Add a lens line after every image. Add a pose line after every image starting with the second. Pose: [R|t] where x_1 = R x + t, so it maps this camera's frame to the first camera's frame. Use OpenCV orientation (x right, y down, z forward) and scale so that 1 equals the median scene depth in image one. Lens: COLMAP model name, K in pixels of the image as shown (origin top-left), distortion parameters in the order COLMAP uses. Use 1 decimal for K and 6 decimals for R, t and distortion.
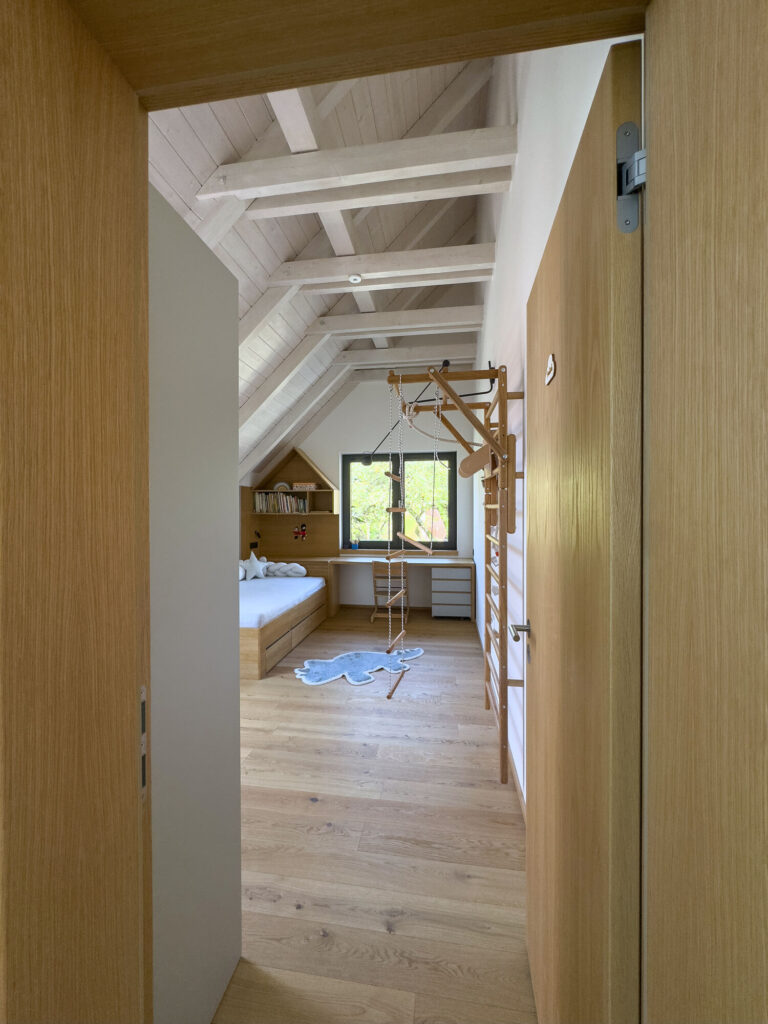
lens RADIAL K [[411.8, 0, 384.0], [0, 411.8, 512.0], [0, 0, 1]] dist [-0.001200, -0.000118]
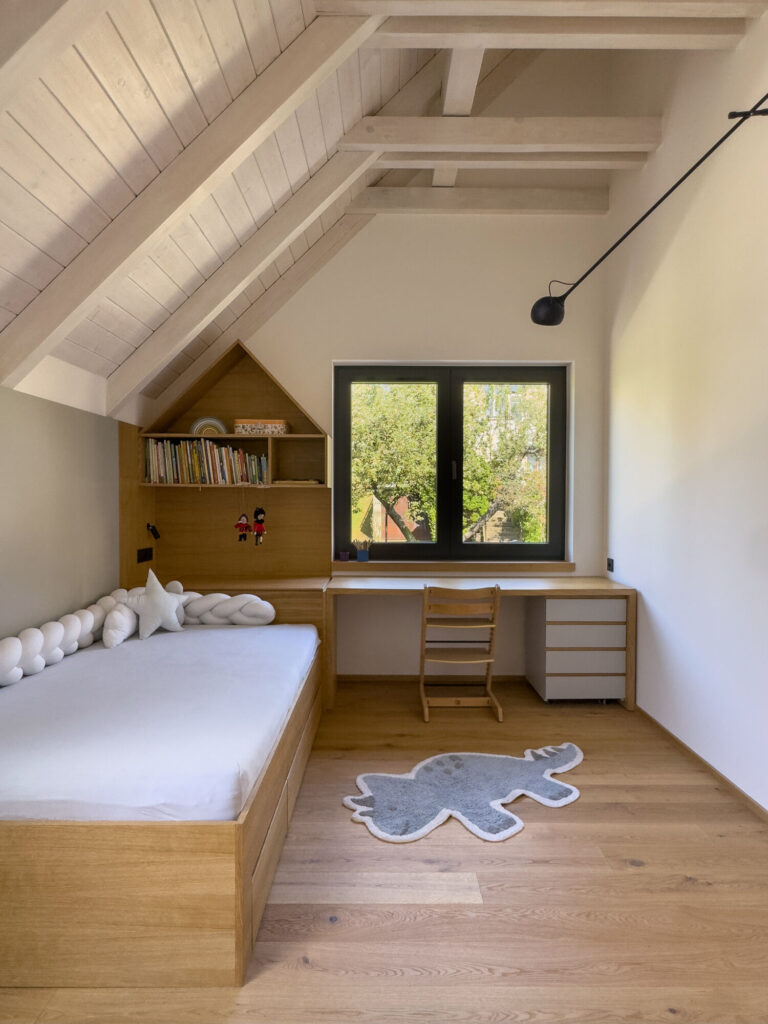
lens RADIAL K [[587.3, 0, 384.0], [0, 587.3, 512.0], [0, 0, 1]] dist [-0.002892, -0.000146]
pose [[0.988832, 0.001367, 0.149031, -0.157129], [-0.003439, 0.999901, 0.013647, 0.024373], [-0.148998, -0.014007, 0.988738, 0.329779]]
